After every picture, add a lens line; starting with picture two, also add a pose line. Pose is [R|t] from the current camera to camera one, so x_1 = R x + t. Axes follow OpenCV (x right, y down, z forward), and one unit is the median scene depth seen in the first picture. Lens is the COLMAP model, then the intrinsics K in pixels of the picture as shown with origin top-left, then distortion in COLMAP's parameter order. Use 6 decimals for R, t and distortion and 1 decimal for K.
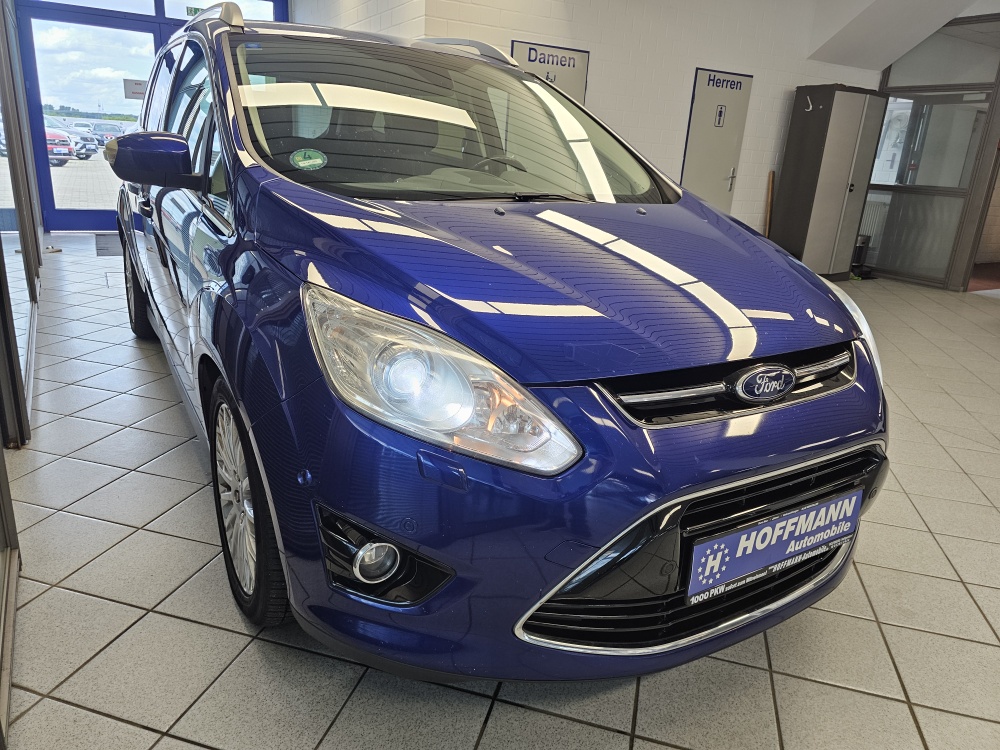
lens RADIAL K [[676.8, 0, 503.1], [0, 676.8, 375.3], [0, 0, 1]] dist [0.038455, -0.043850]
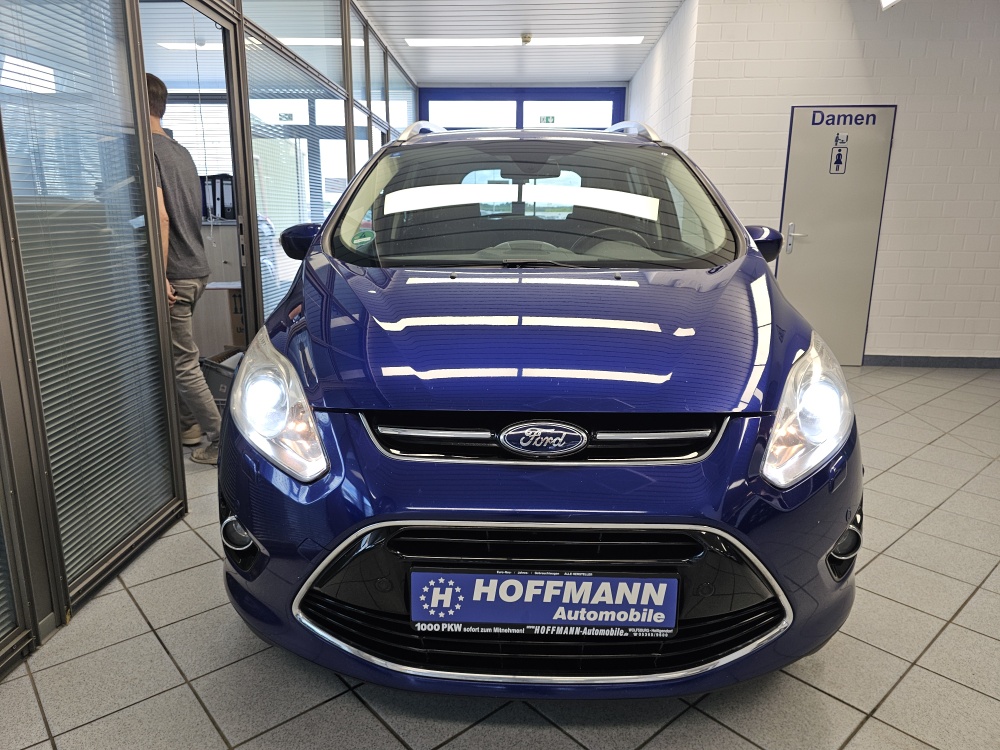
lens RADIAL K [[683.5, 0, 498.4], [0, 683.5, 370.0], [0, 0, 1]] dist [0.044361, -0.071460]
pose [[0.832988, 0.066888, -0.549234, 0.893512], [-0.129315, 0.988709, -0.075714, -0.002799], [0.537968, 0.134093, 0.832232, 0.106962]]
